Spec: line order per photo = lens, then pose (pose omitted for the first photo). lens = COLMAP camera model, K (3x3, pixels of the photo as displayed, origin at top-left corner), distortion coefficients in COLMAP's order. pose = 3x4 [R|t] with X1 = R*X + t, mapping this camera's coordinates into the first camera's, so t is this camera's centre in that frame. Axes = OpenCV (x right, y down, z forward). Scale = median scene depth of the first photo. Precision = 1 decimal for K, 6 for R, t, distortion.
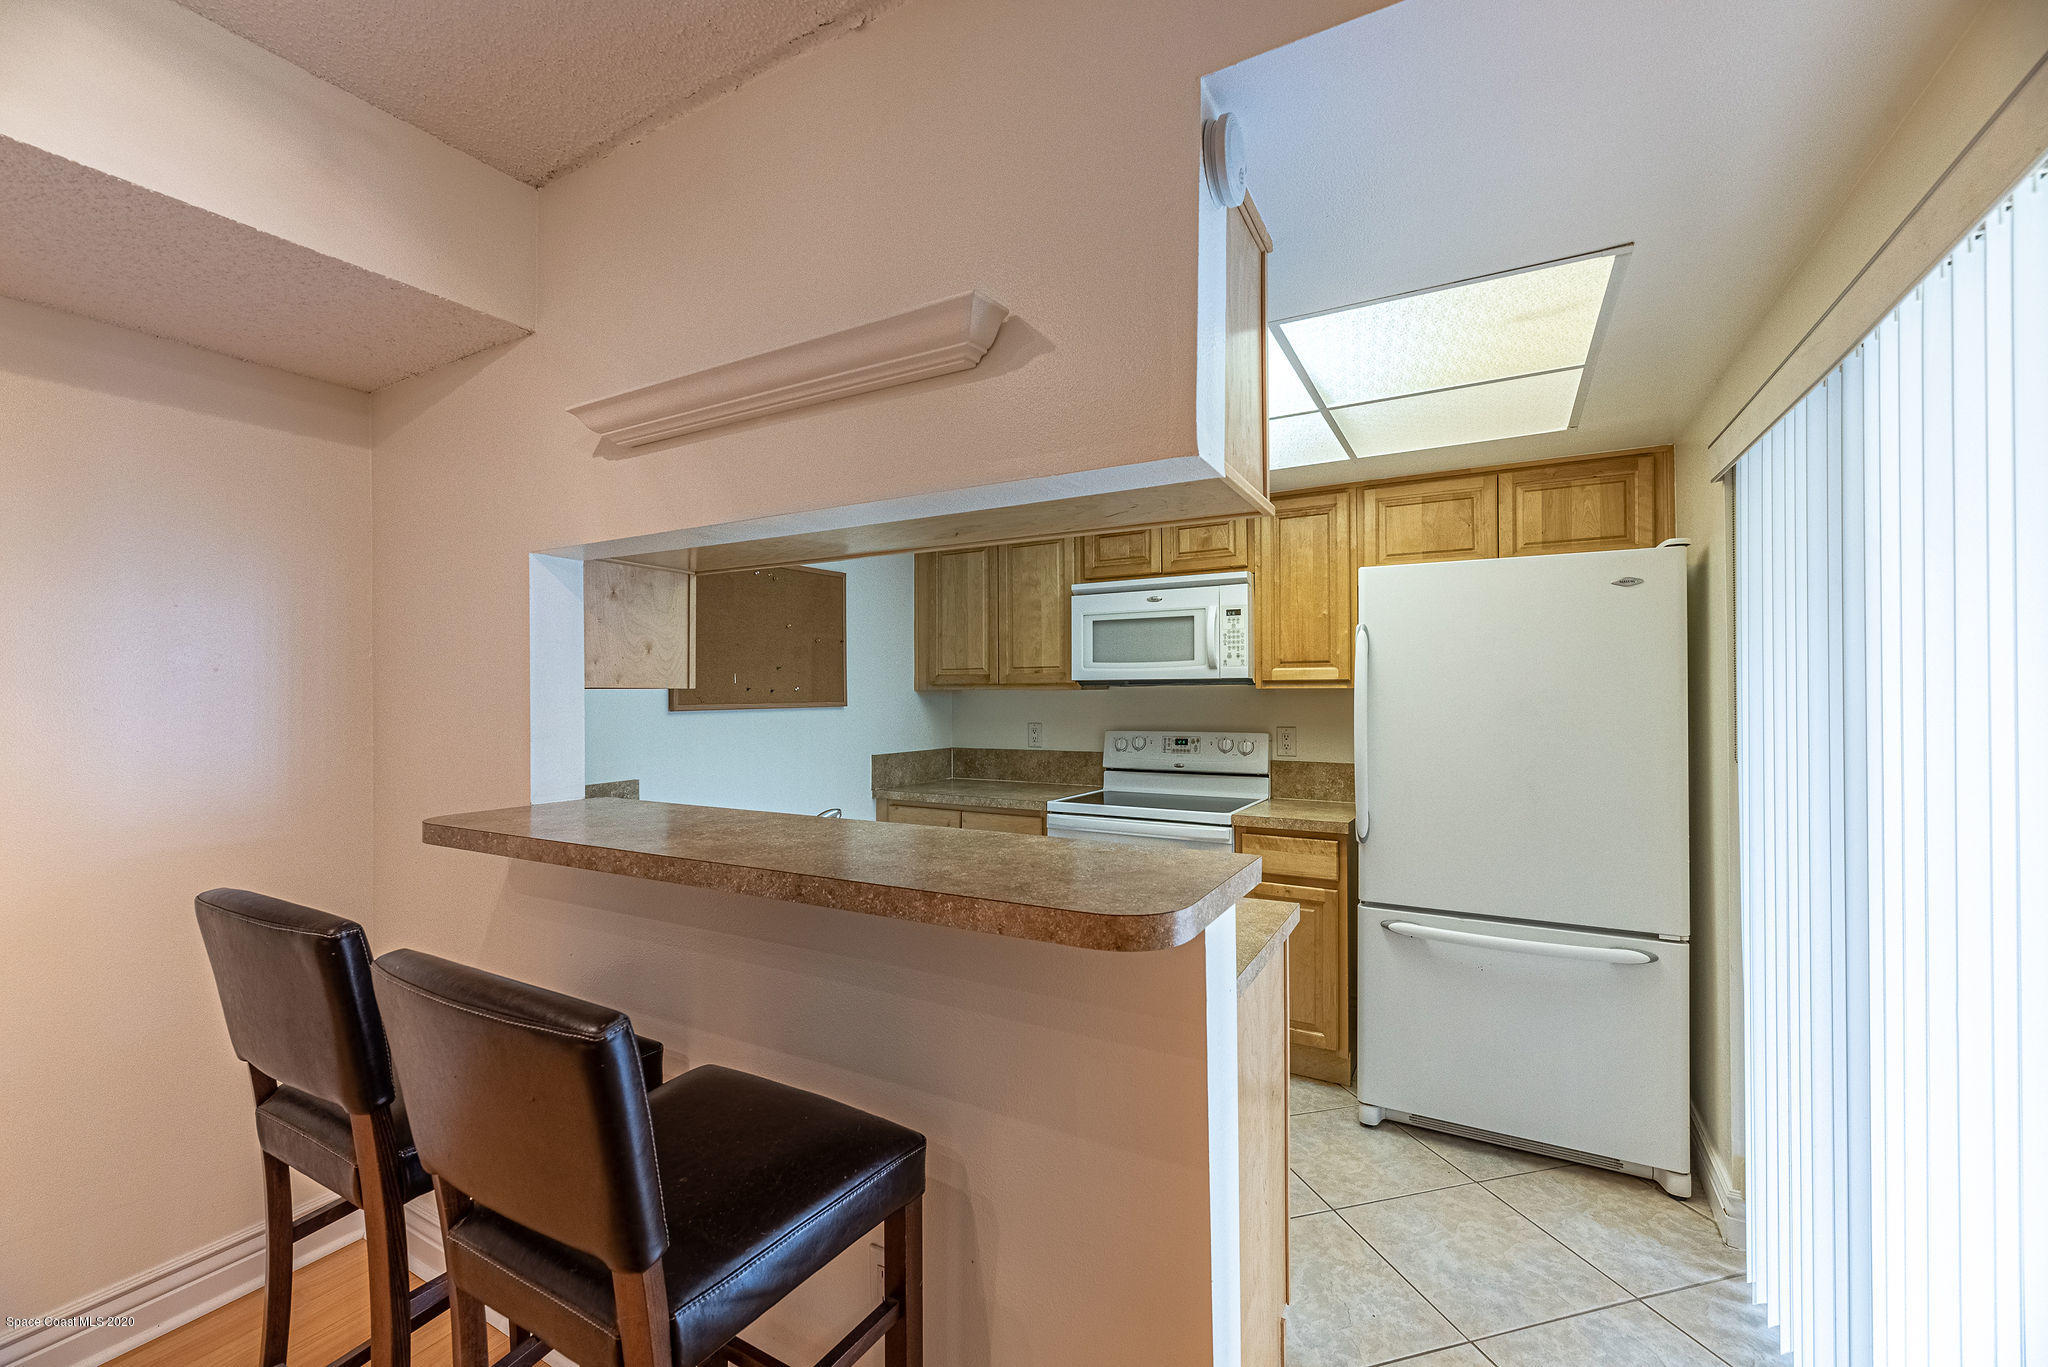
lens RADIAL K [[830.0, 0, 1023.9], [0, 830.0, 685.2], [0, 0, 1]] dist [0.001170, 0.000216]
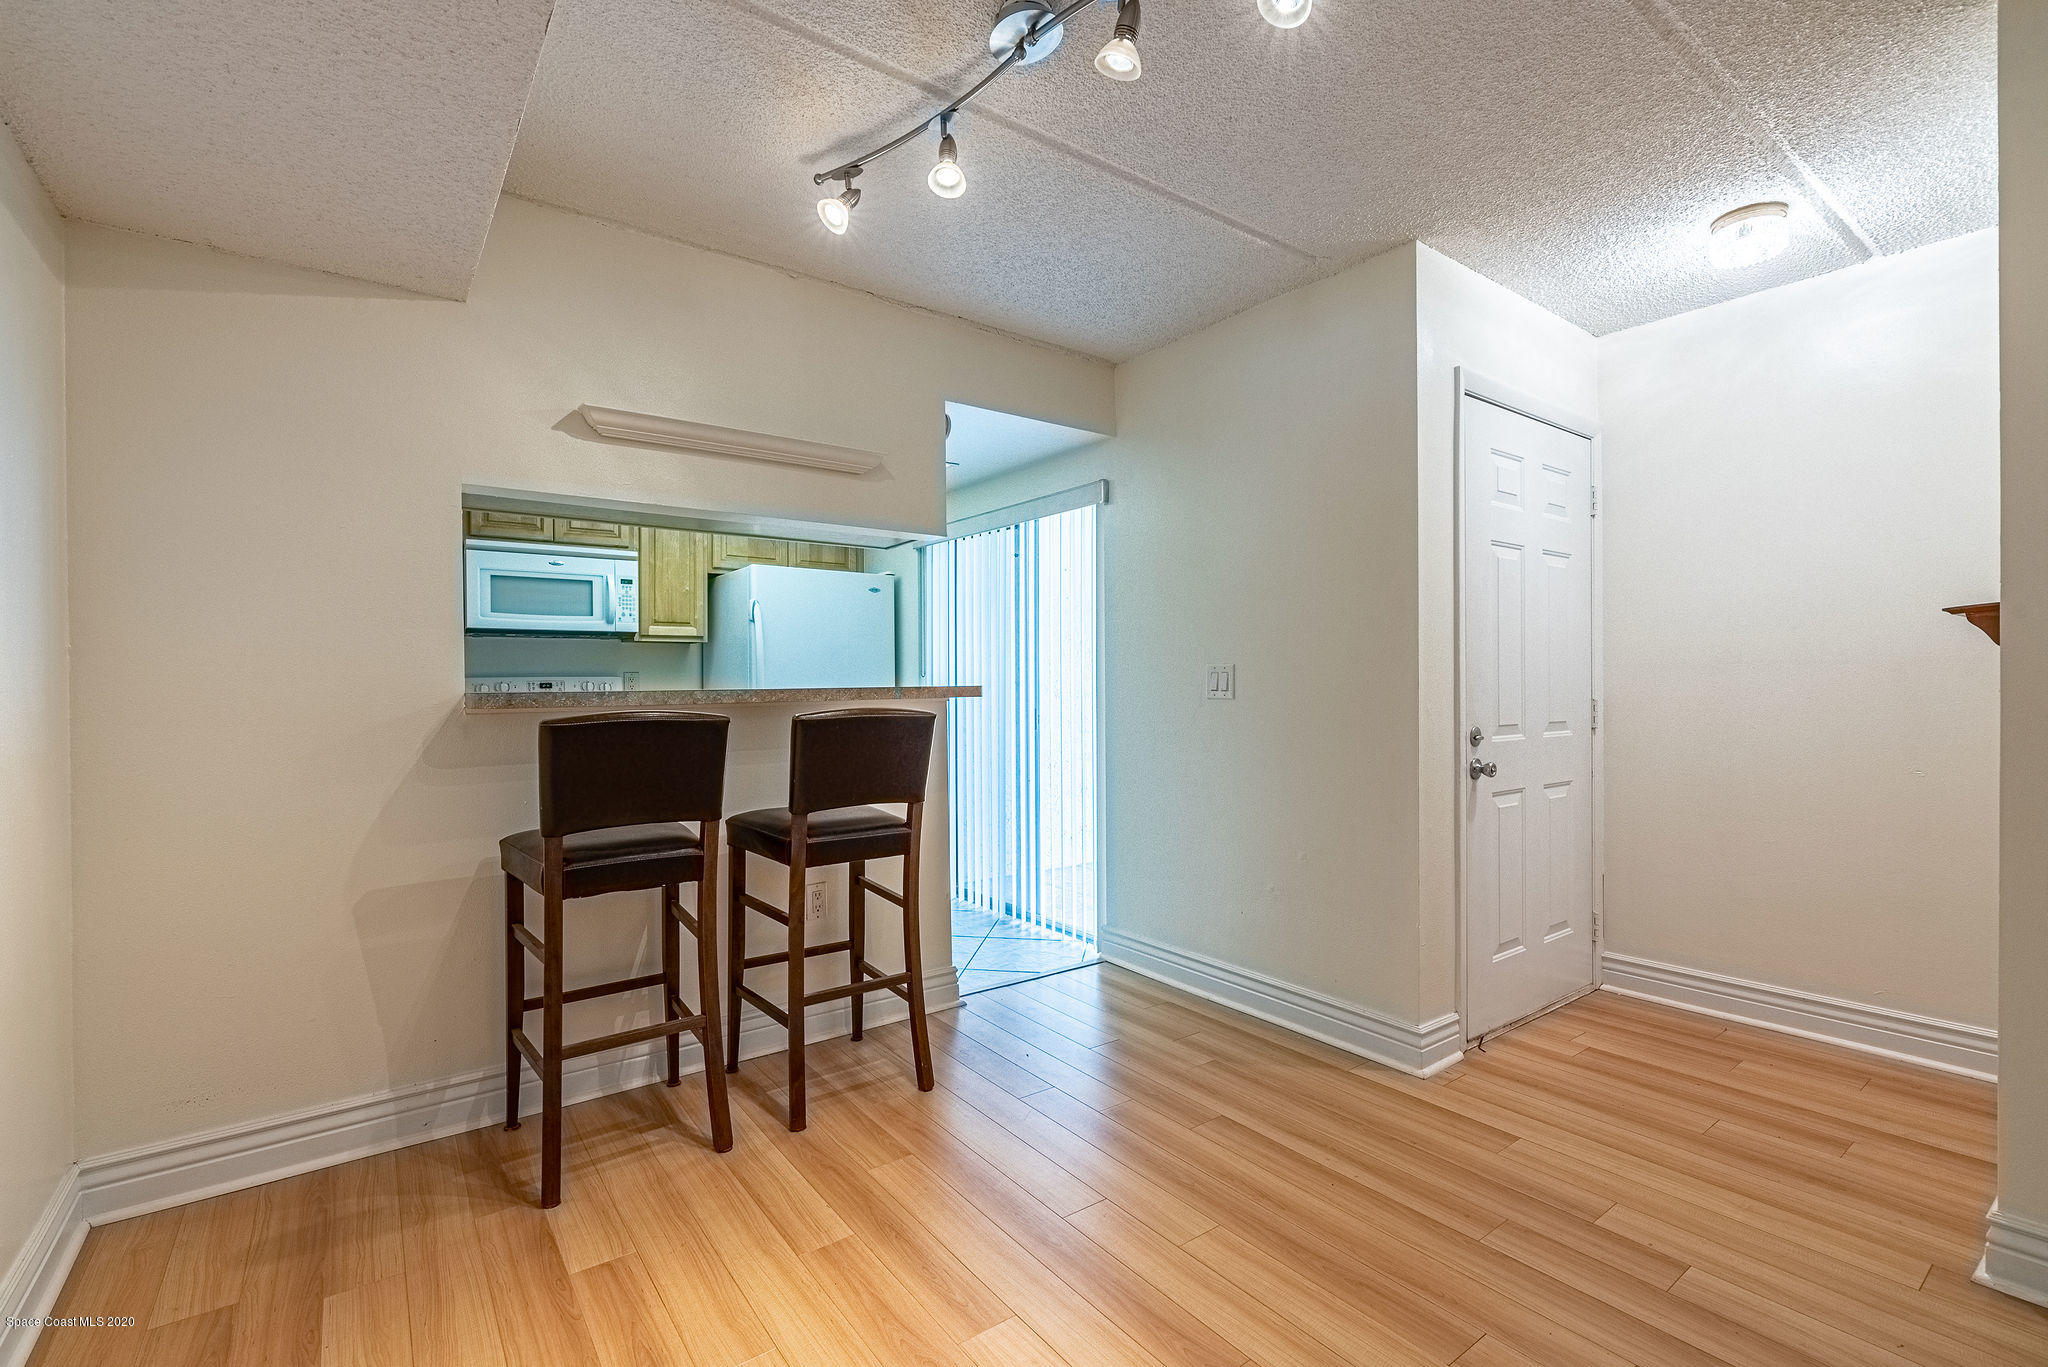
lens RADIAL K [[908.5, 0, 1016.3], [0, 908.5, 684.3], [0, 0, 1]] dist [-0.002298, -0.000314]
pose [[0.407487, -0.000090, 0.913211, -0.790039], [-0.005126, 0.999984, 0.002385, 0.066754], [-0.913197, -0.005653, 0.407480, -0.144040]]
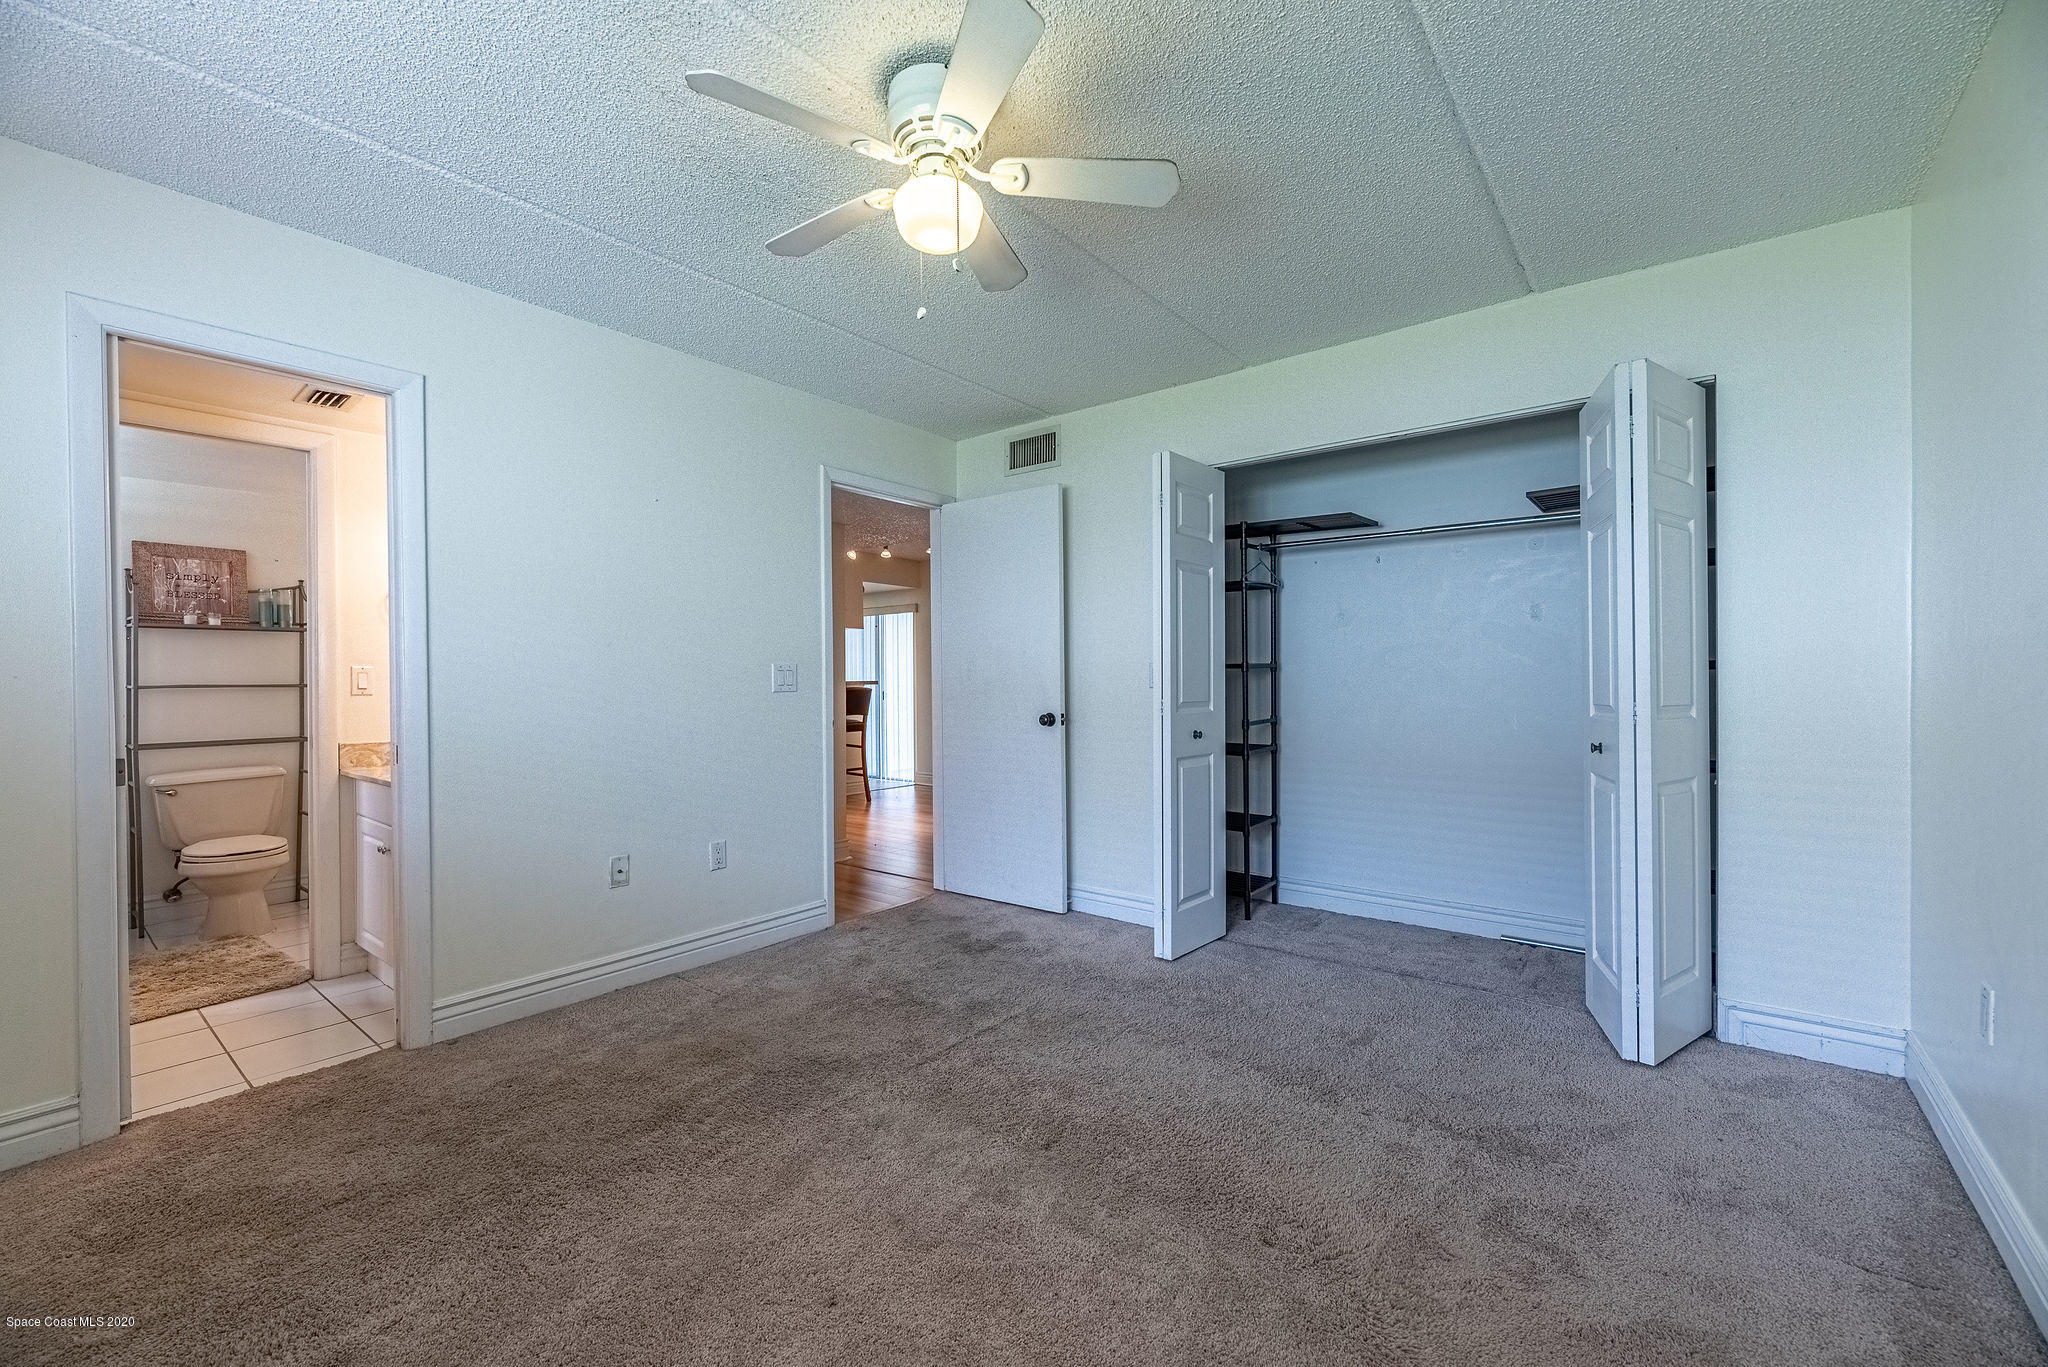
lens RADIAL K [[830.0, 0, 1023.9], [0, 830.0, 685.2], [0, 0, 1]] dist [0.001170, 0.000216]
pose [[0.146303, -0.003364, 0.989234, -2.354120], [-0.003271, 0.999987, 0.003884, 0.073987], [-0.989234, -0.003804, 0.146290, -0.529956]]
